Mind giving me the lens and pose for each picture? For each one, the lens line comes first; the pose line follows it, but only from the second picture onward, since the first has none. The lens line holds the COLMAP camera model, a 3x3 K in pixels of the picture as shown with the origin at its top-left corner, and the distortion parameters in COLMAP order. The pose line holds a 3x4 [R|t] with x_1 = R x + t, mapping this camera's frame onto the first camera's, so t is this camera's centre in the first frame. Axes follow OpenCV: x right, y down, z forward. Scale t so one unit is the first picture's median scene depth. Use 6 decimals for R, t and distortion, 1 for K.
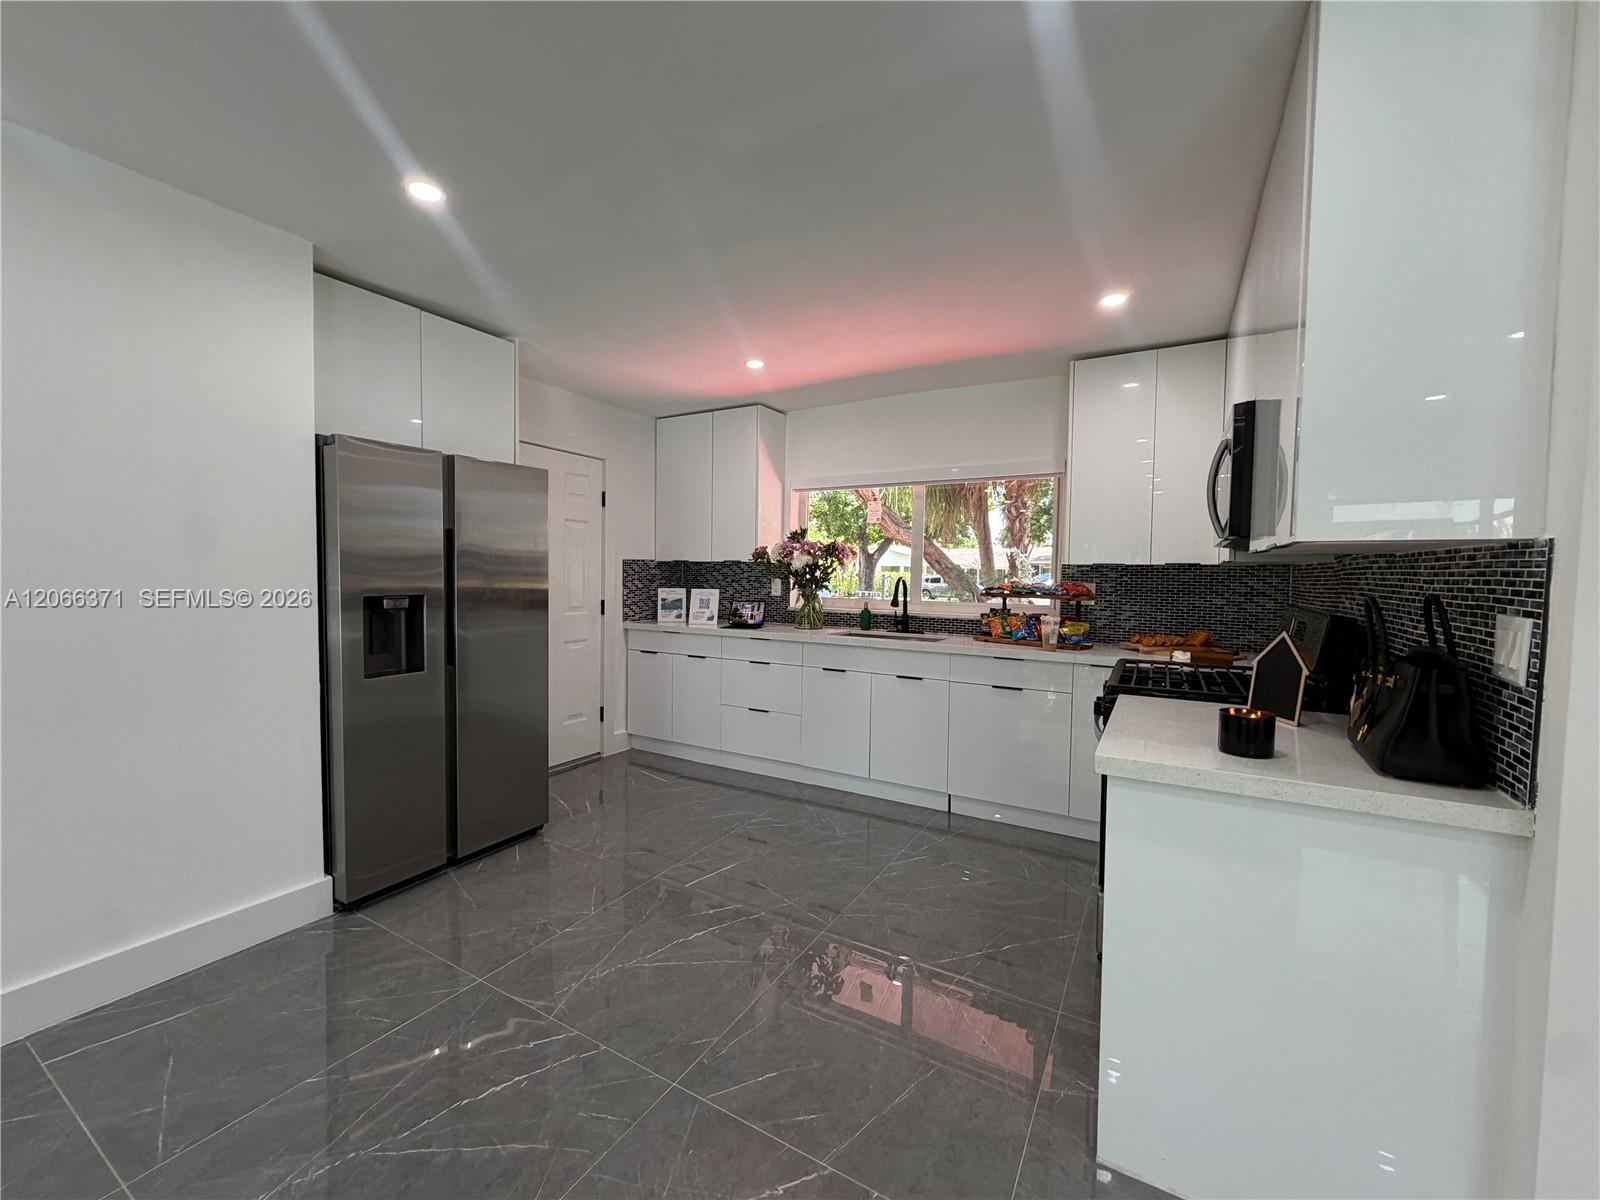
lens RADIAL K [[637.3, 0, 799.1], [0, 637.3, 597.2], [0, 0, 1]] dist [-0.001857, -0.000067]
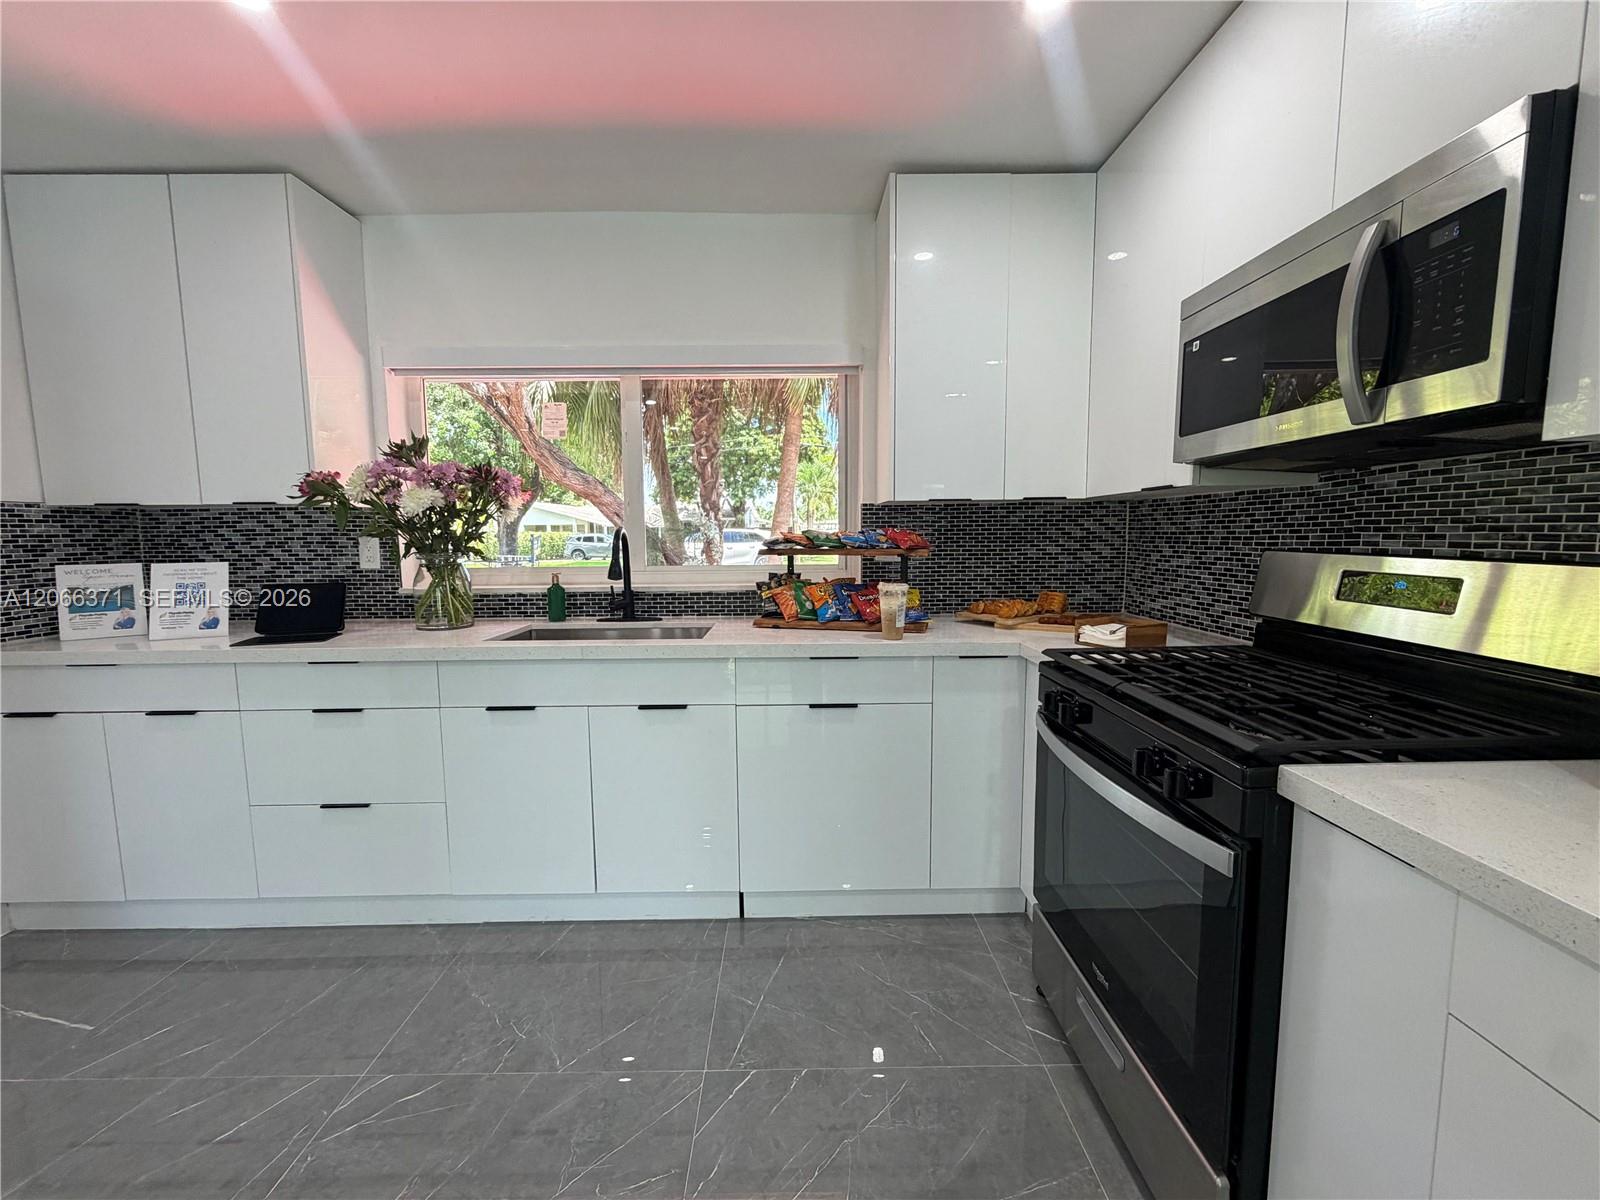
lens RADIAL K [[637.3, 0, 796.7], [0, 637.3, 599.2], [0, 0, 1]] dist [-0.001857, -0.000067]
pose [[0.860437, -0.074962, 0.504014, 0.000407], [0.040798, 0.996079, 0.078498, -0.005137], [-0.507922, -0.046980, 0.860121, 0.381165]]
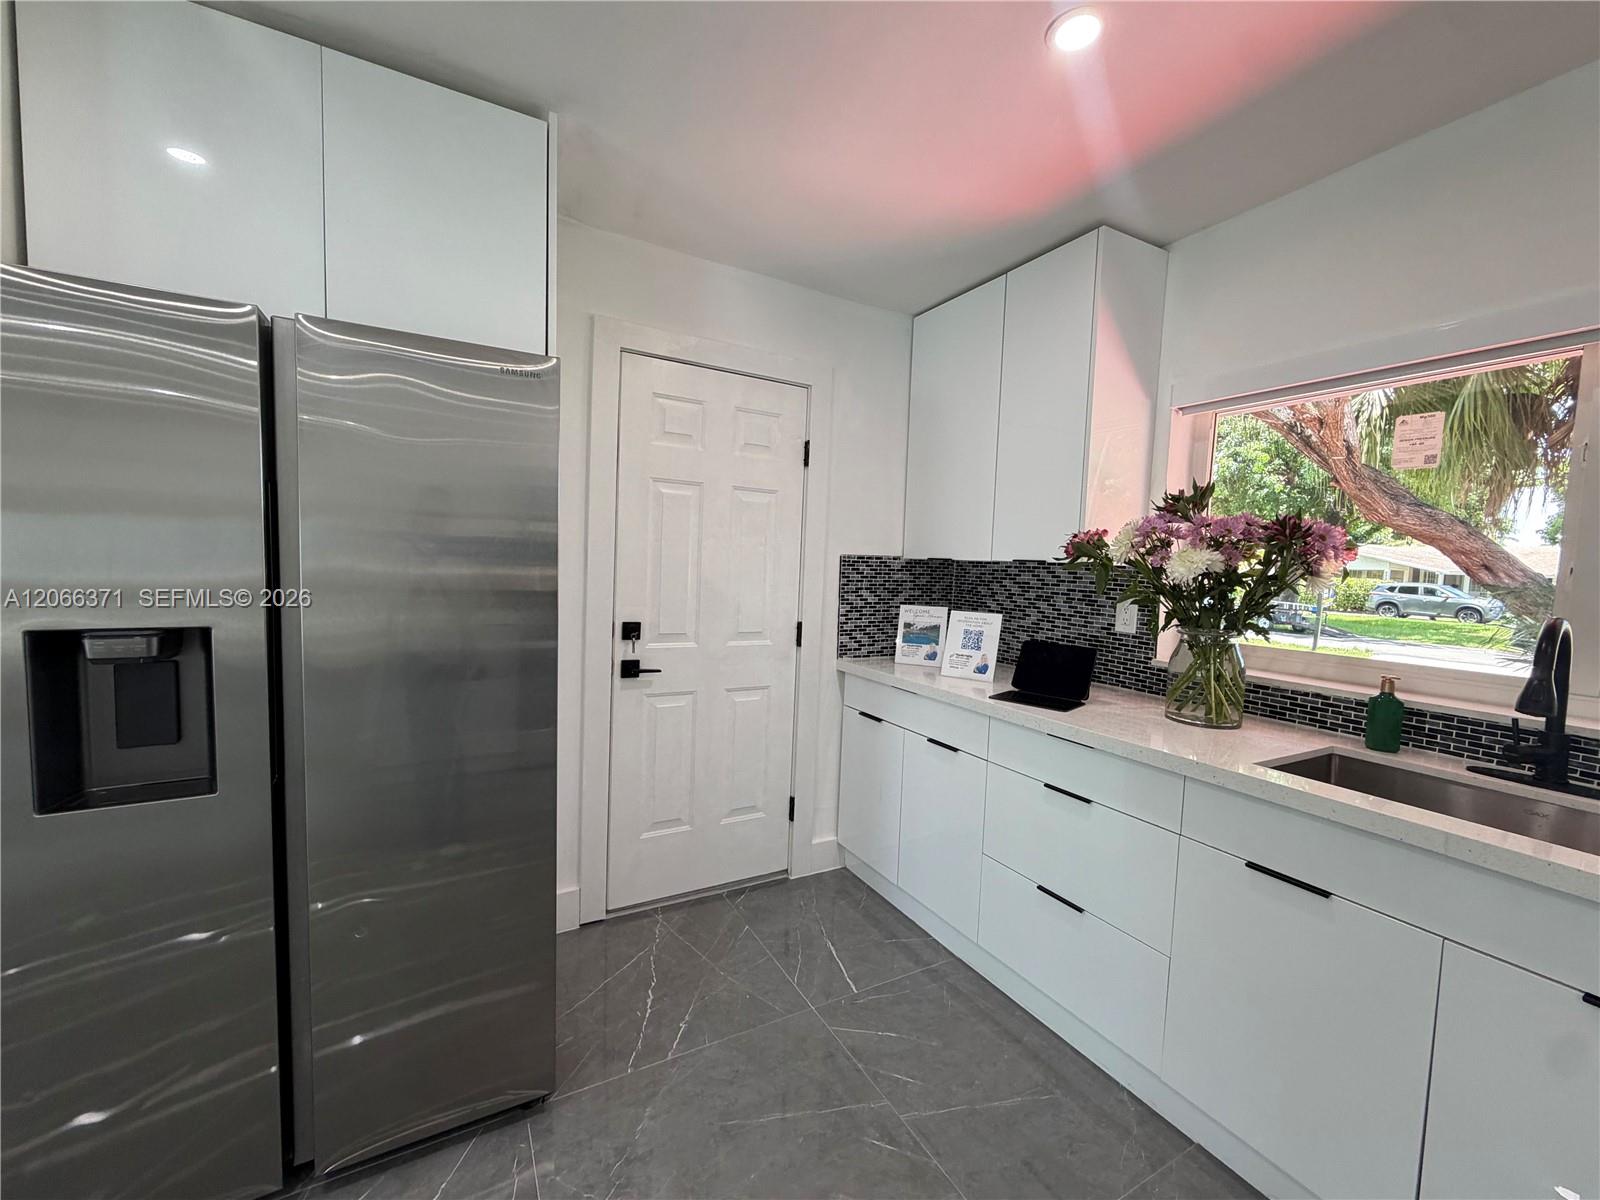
lens RADIAL K [[637.3, 0, 794.6], [0, 637.3, 600.6], [0, 0, 1]] dist [-0.001857, -0.000067]
pose [[0.854390, 0.047425, -0.517463, -0.001551], [-0.041701, 0.998872, 0.022693, -0.029961], [0.517956, 0.002190, 0.855404, 0.487968]]
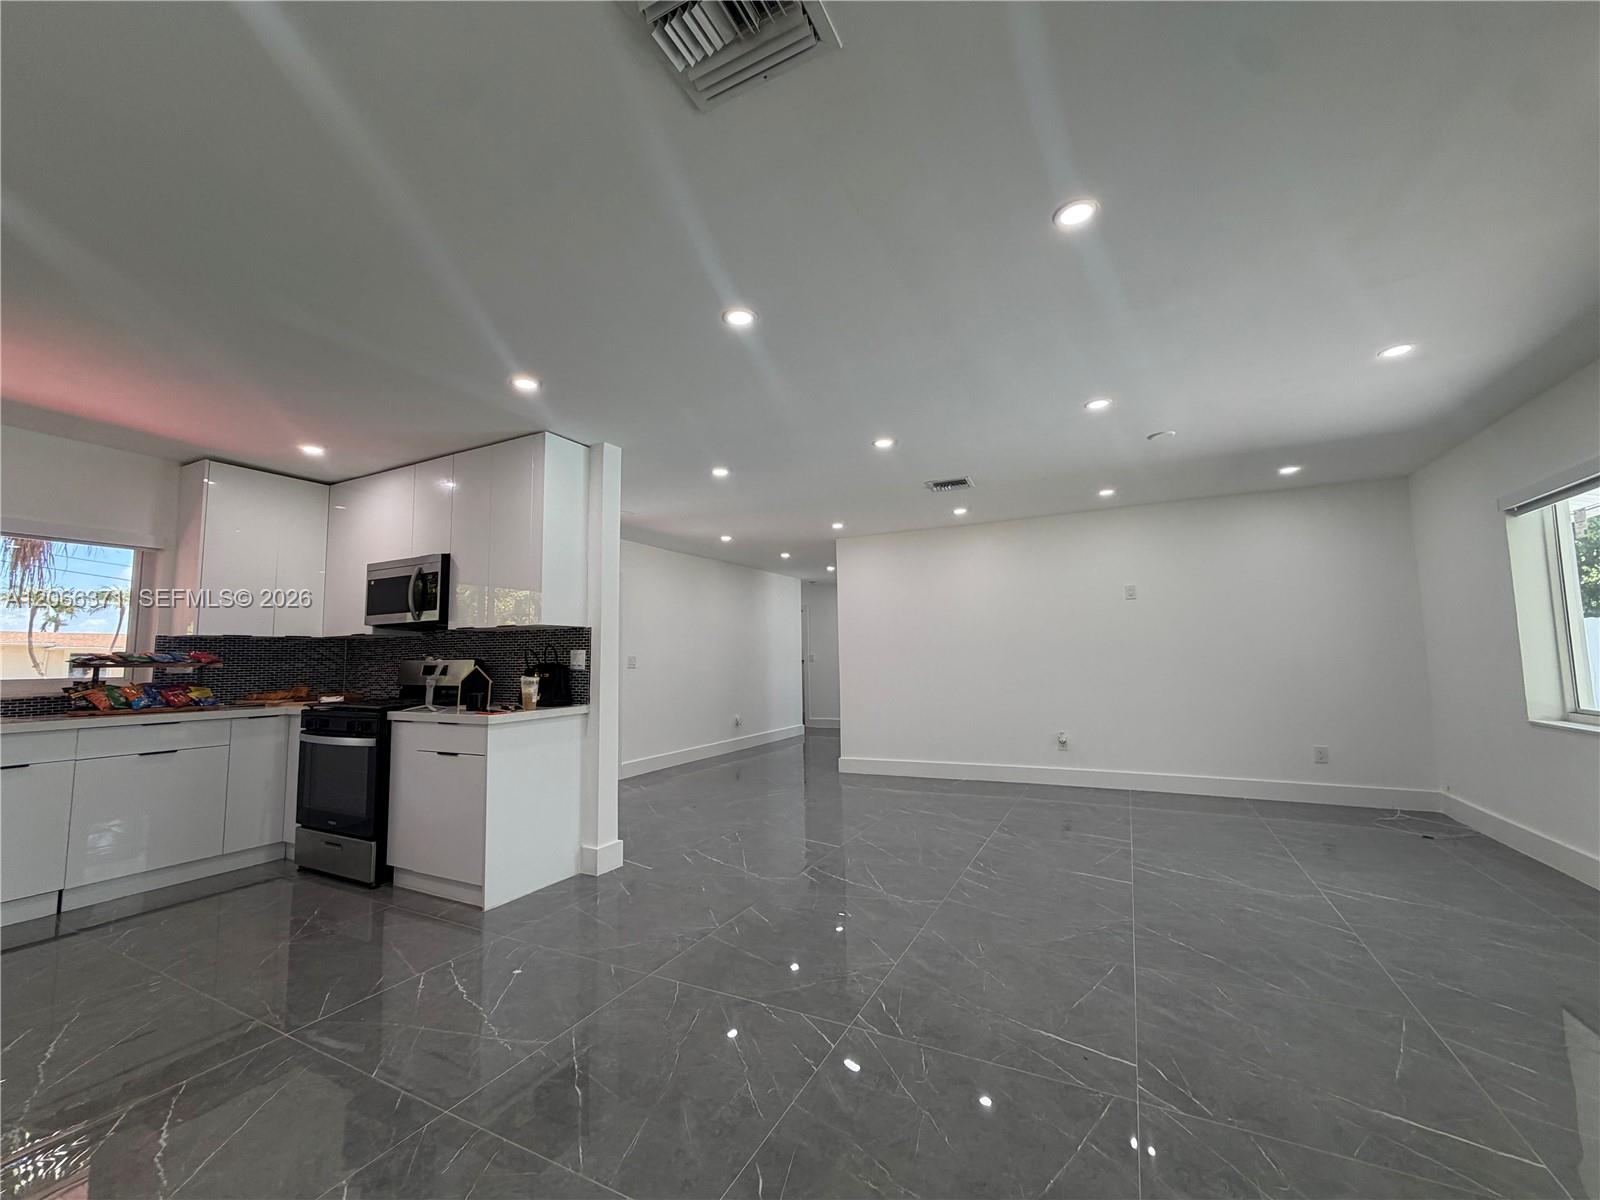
lens RADIAL K [[637.3, 0, 797.0], [0, 637.3, 599.4], [0, 0, 1]] dist [-0.001857, -0.000067]
pose [[-0.048006, 0.081620, 0.995507, -0.584484], [0.053019, 0.995459, -0.079060, 0.023705], [-0.997439, 0.048985, -0.052115, 0.004212]]
